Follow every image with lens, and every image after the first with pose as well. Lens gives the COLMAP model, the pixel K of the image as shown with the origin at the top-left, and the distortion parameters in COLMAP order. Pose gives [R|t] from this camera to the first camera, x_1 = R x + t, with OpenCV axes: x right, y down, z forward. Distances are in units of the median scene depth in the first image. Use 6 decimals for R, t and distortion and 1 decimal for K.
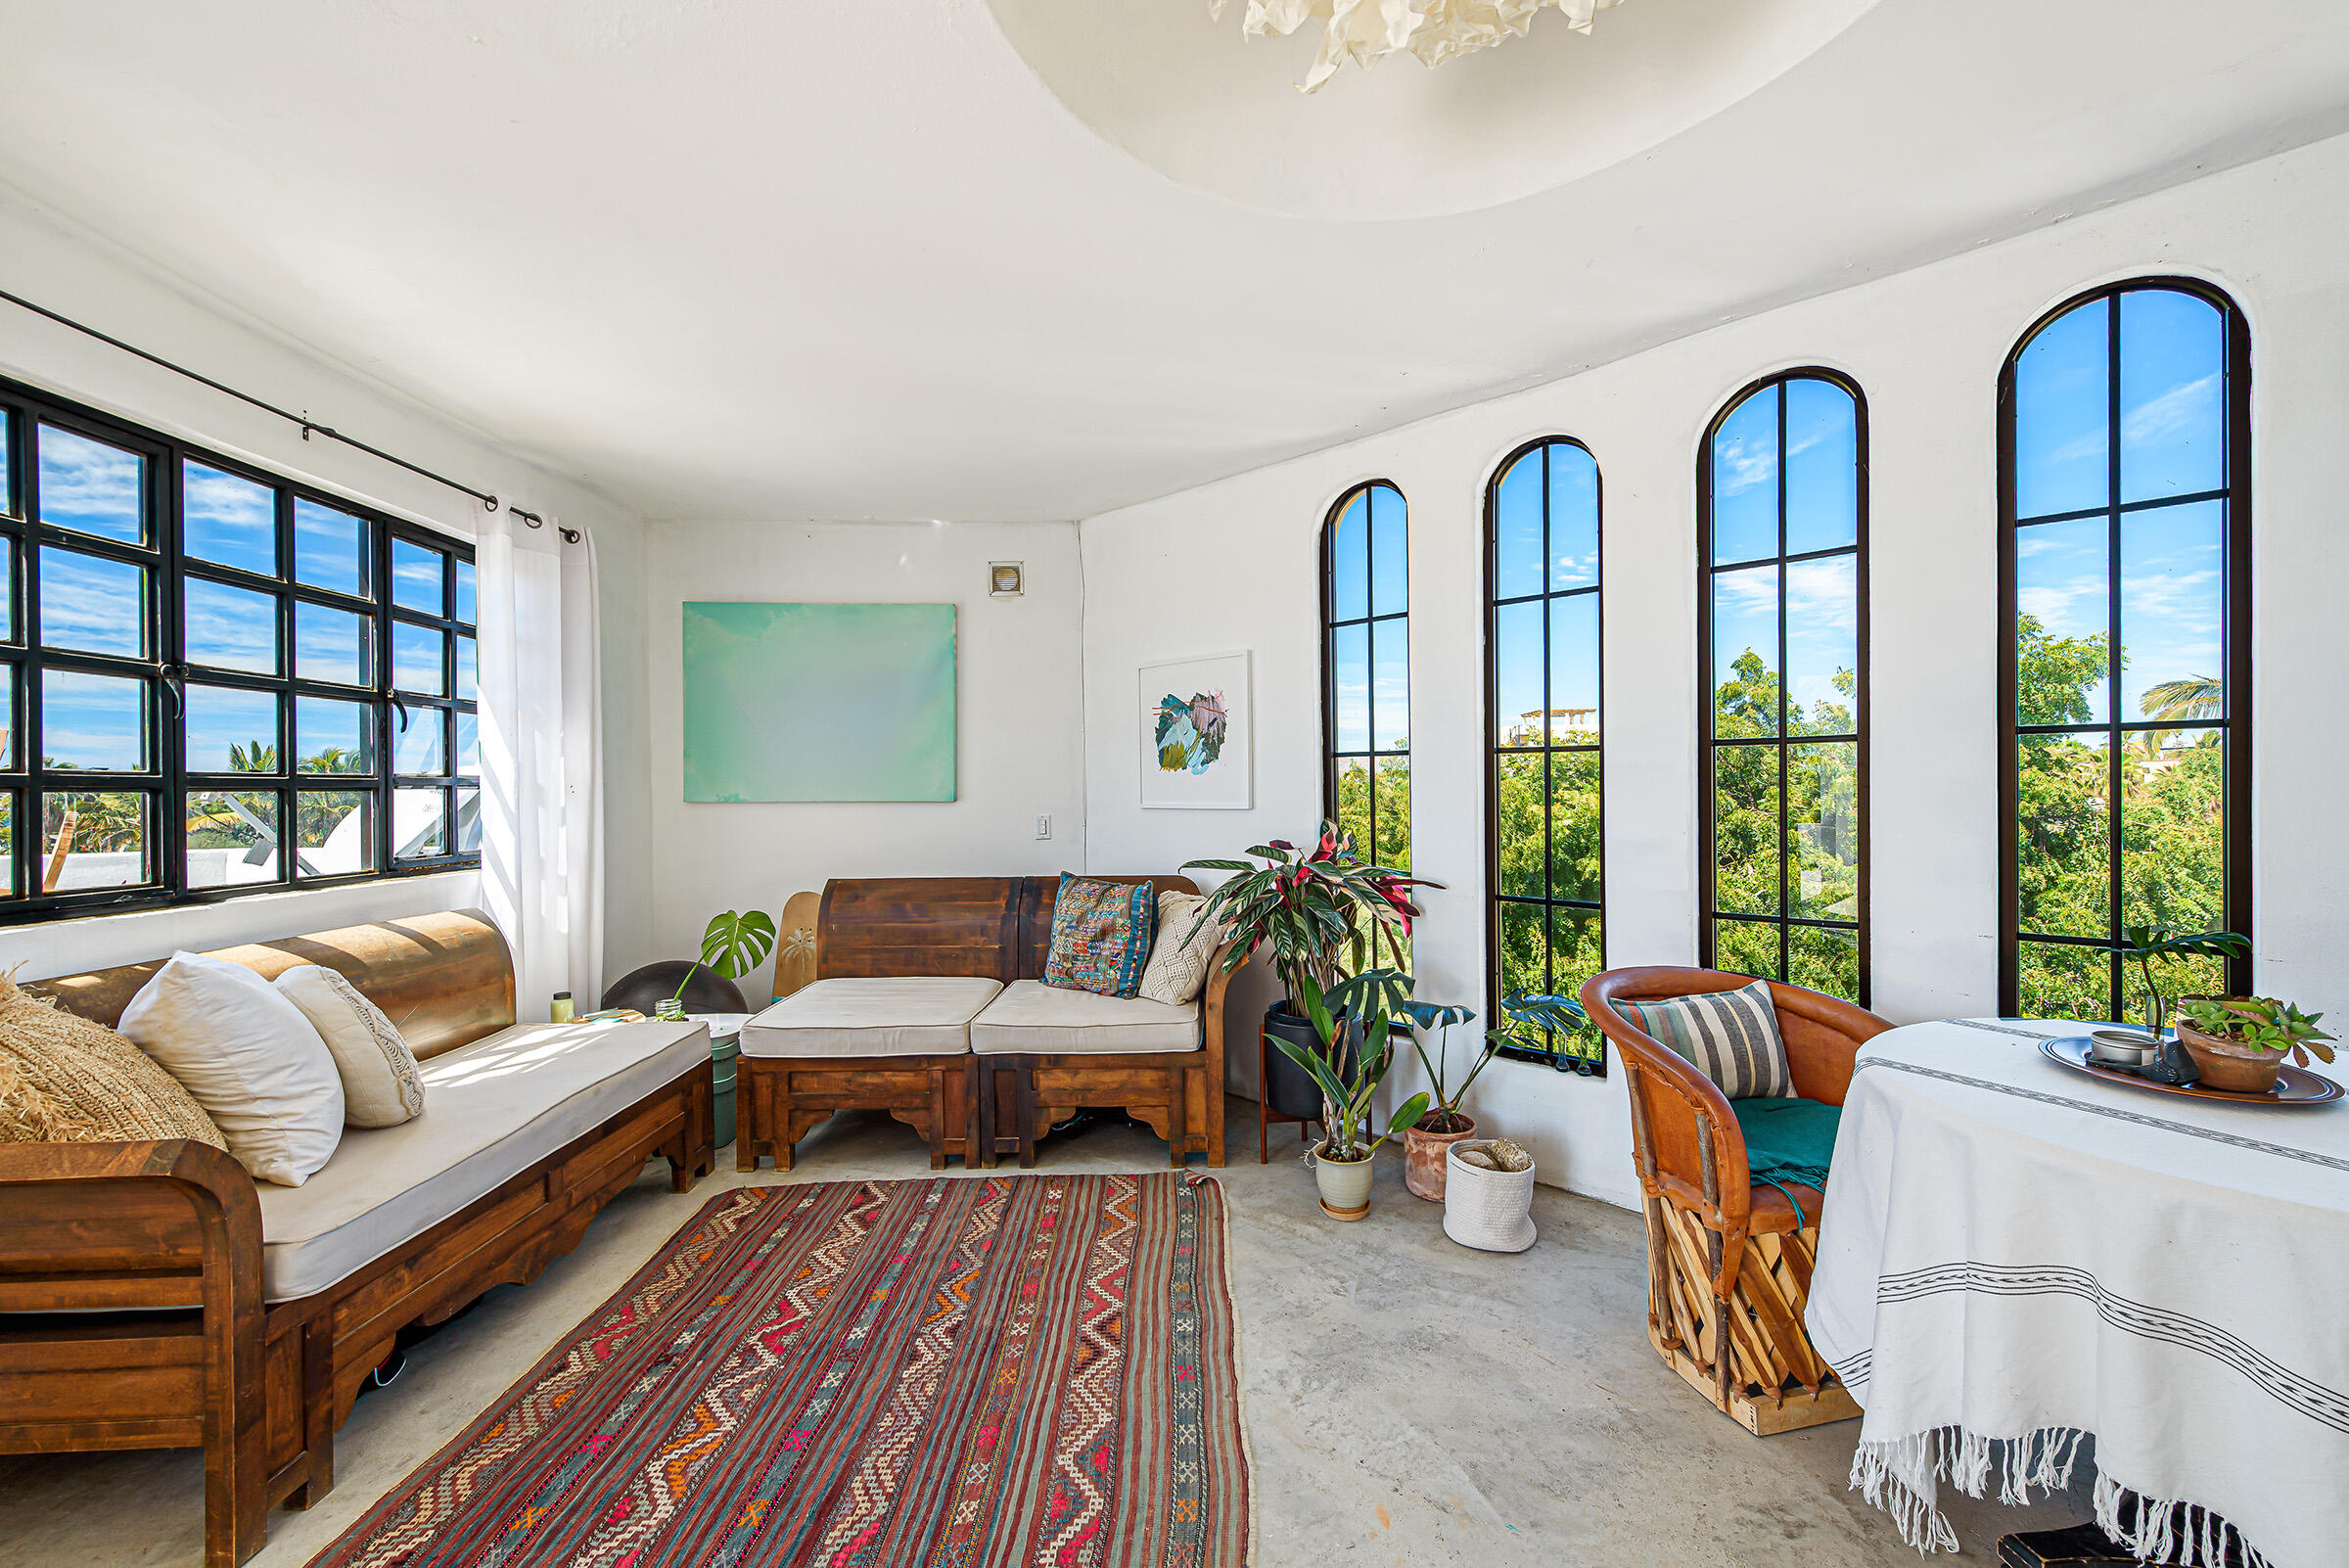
lens RADIAL K [[926.7, 0, 1175.5], [0, 926.7, 789.1], [0, 0, 1]] dist [0.002963, -0.002119]
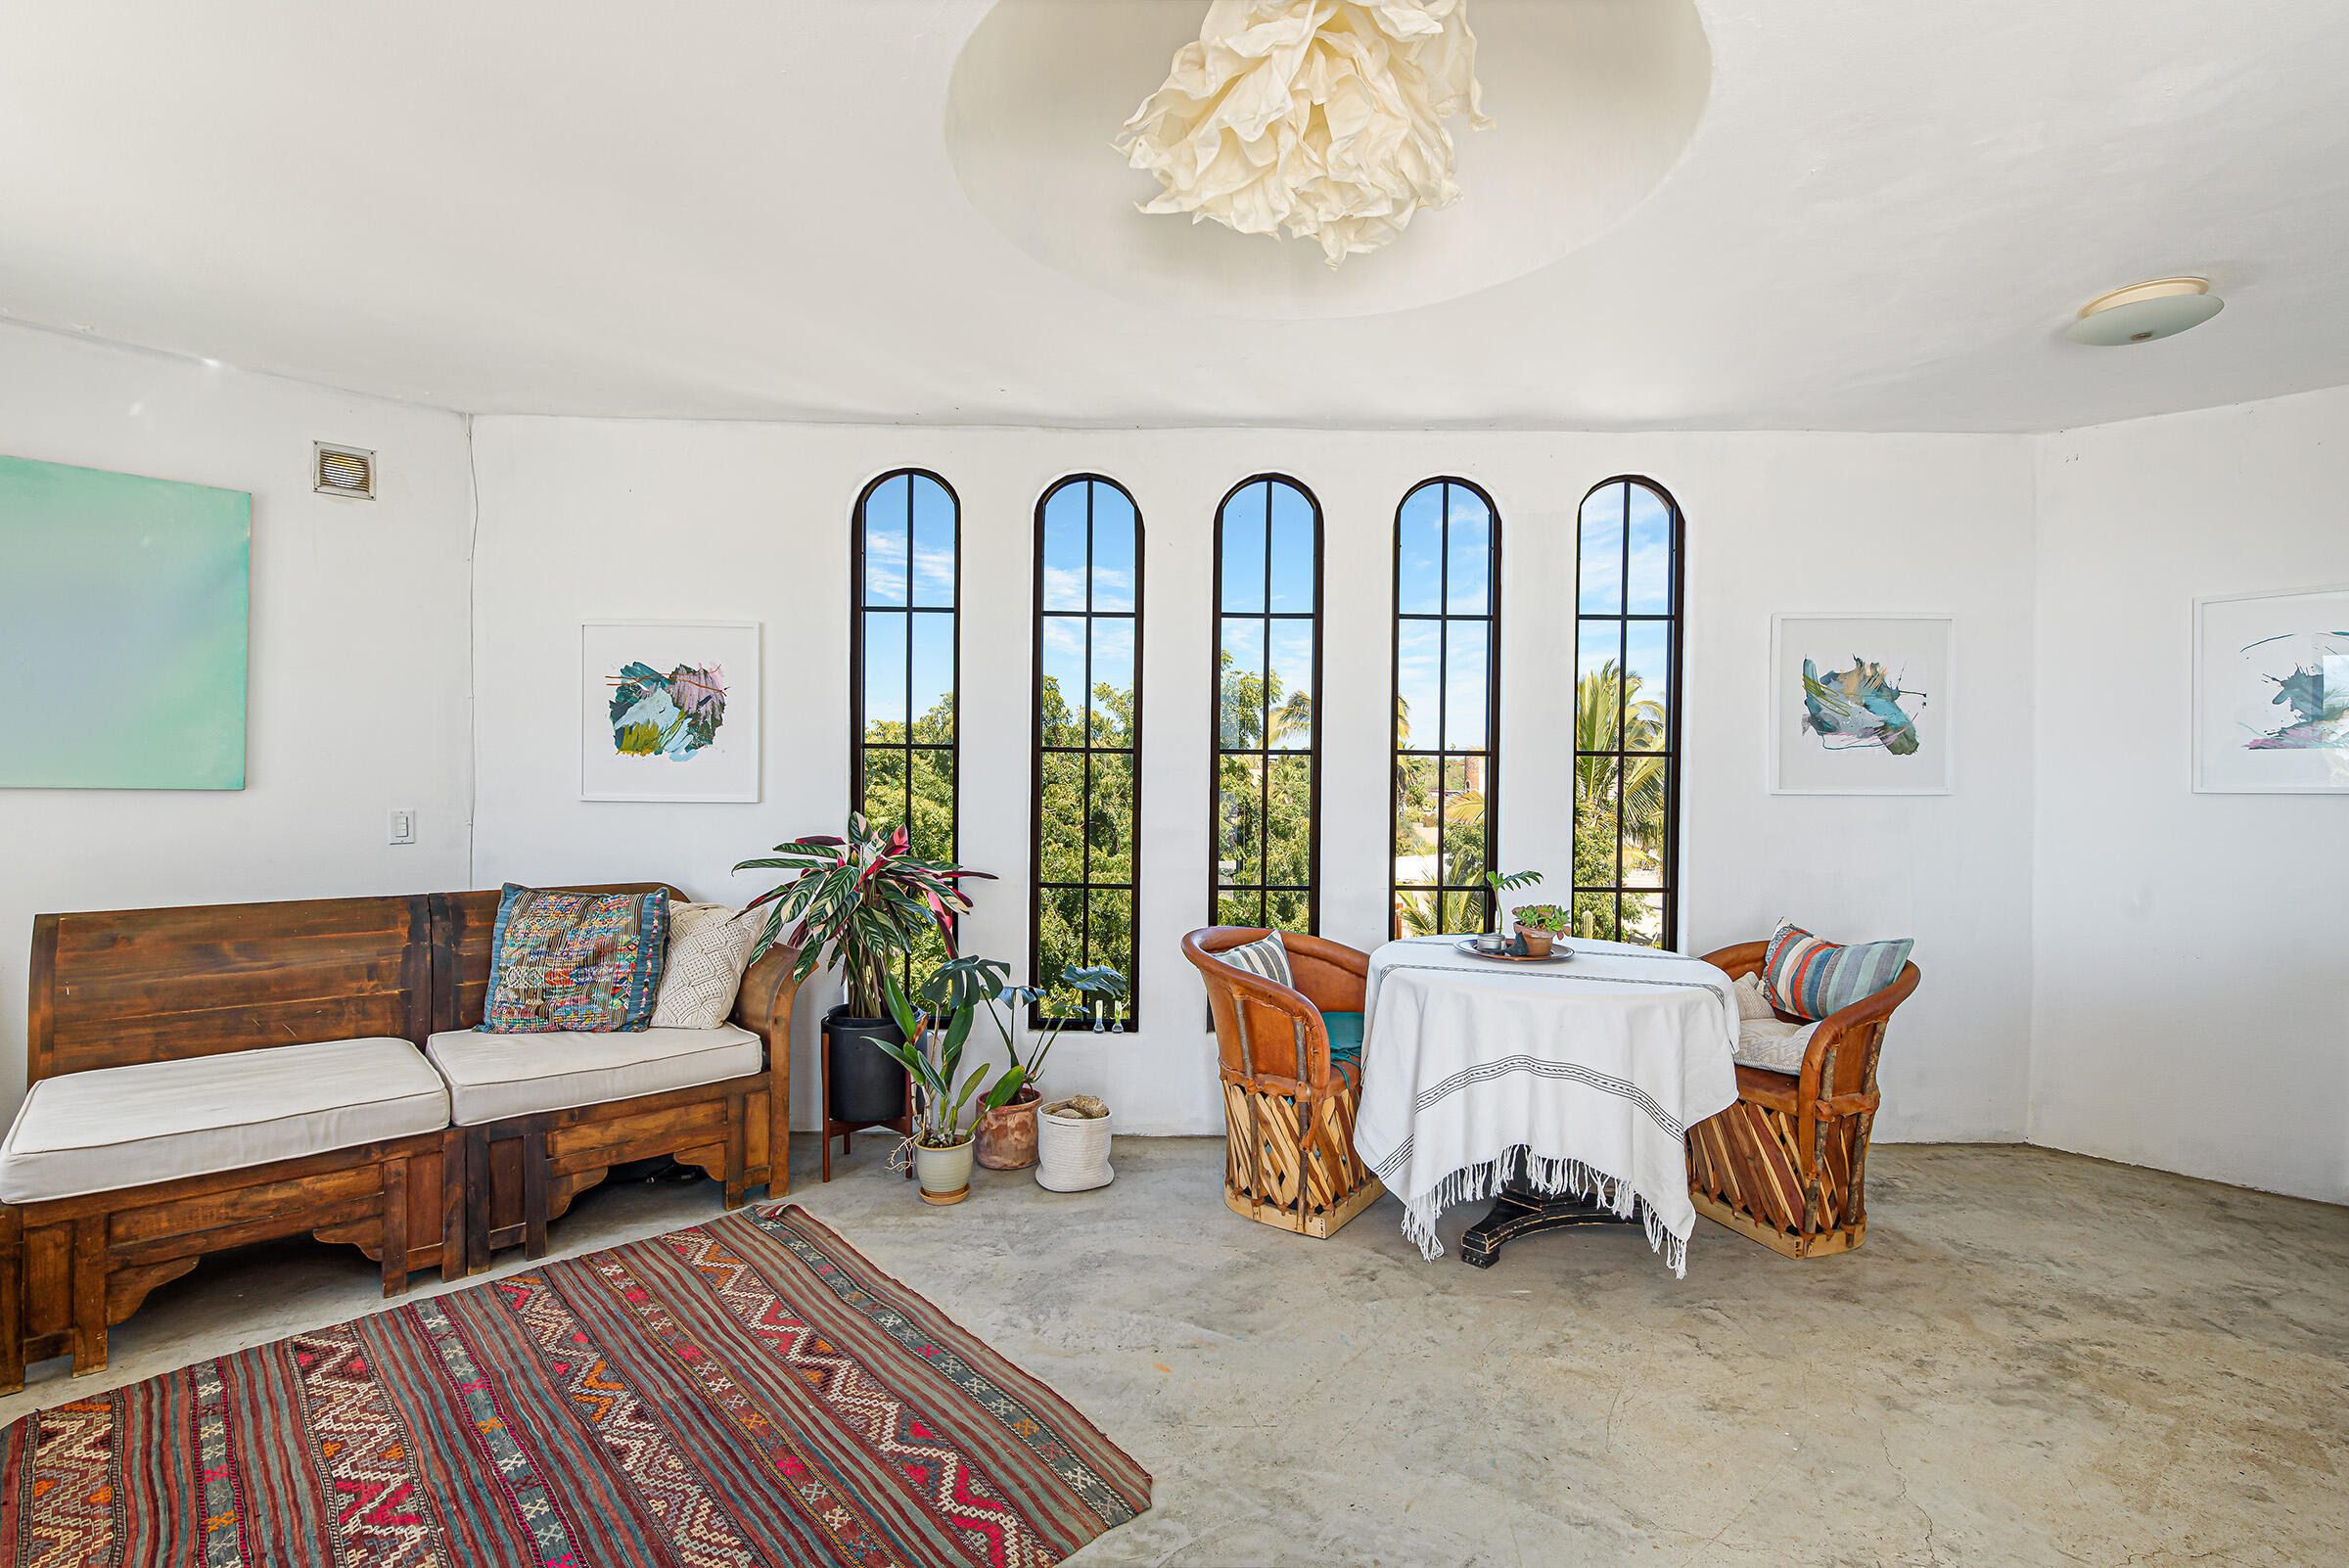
lens RADIAL K [[1094.9, 0, 1177.4], [0, 1094.9, 783.7], [0, 0, 1]] dist [0.000895, -0.003279]
pose [[0.728397, 0.016719, 0.684951, -0.412797], [-0.016432, 0.999841, -0.006931, 0.005032], [-0.684958, -0.006206, 0.728556, -0.042773]]
